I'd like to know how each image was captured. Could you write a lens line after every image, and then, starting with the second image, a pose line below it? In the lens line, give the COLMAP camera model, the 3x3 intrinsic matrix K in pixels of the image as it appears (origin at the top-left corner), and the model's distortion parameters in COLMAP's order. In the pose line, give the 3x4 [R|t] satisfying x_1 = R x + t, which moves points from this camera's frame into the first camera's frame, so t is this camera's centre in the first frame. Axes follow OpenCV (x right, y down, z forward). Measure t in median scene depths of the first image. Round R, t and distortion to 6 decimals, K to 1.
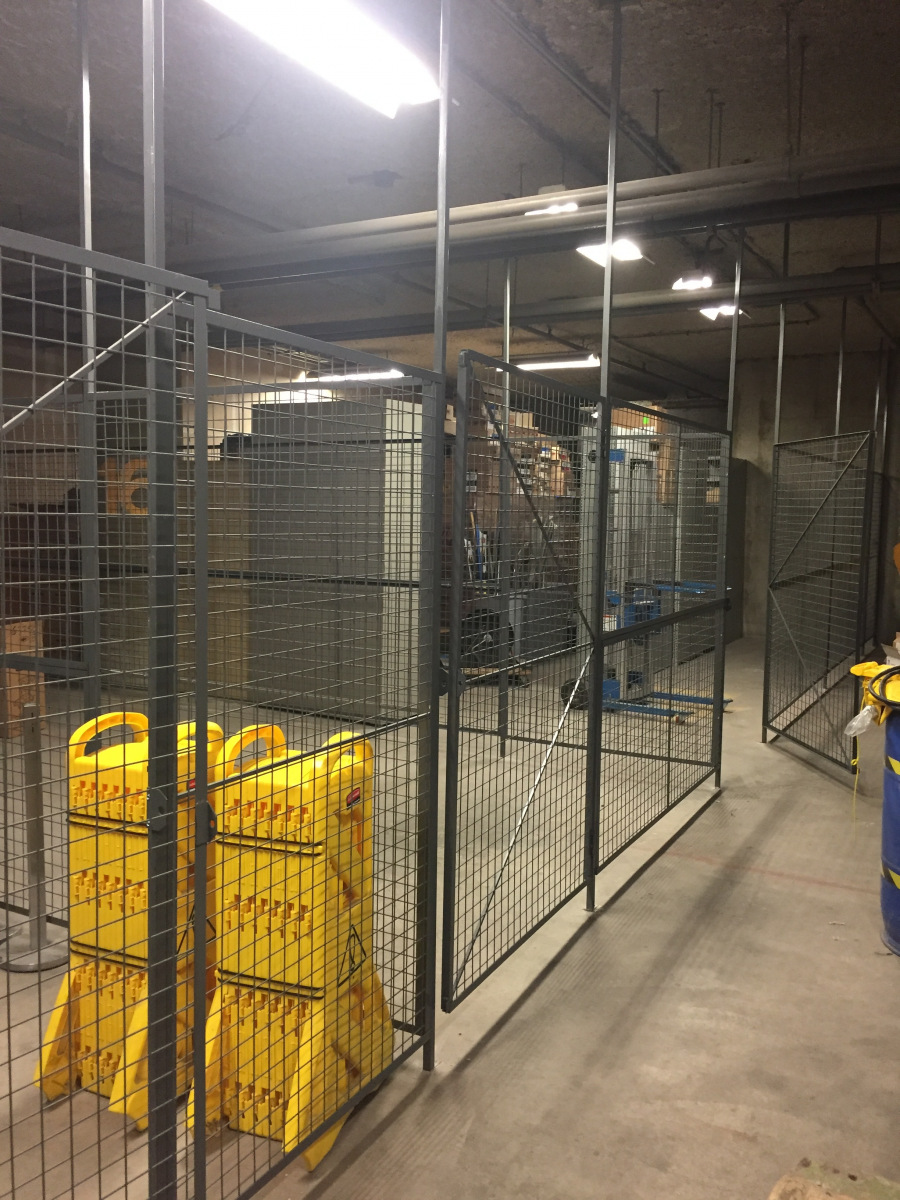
lens RADIAL K [[1007.3, 0, 450.0], [0, 1007.3, 600.0], [0, 0, 1]] dist [0.002074, 0.004324]
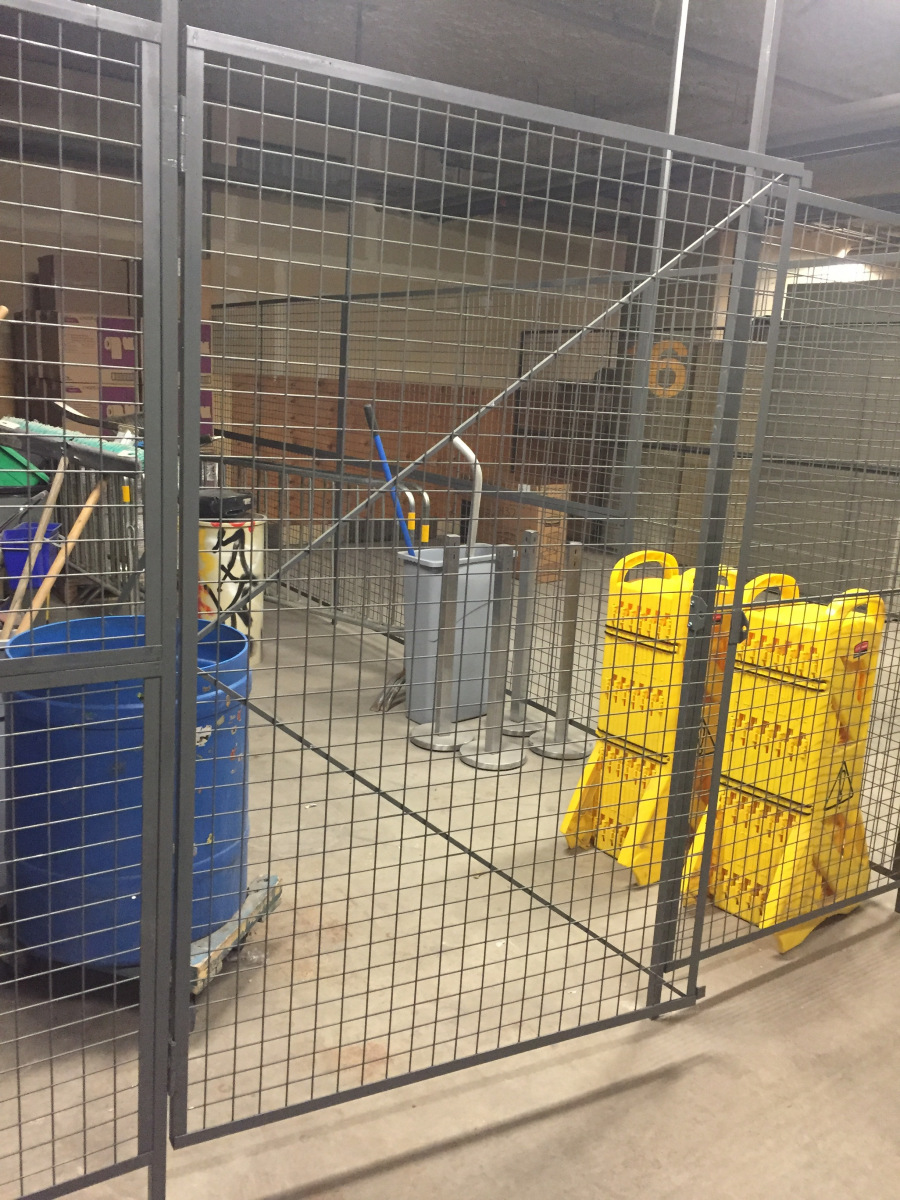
lens RADIAL K [[1061.3, 0, 450.4], [0, 1061.3, 617.3], [0, 0, 1]] dist [0.090039, -0.153514]
pose [[0.893964, 0.135500, -0.427163, -0.002995], [-0.088995, 0.987887, 0.127118, 0.056358], [0.439214, -0.075624, 0.895194, -0.235186]]
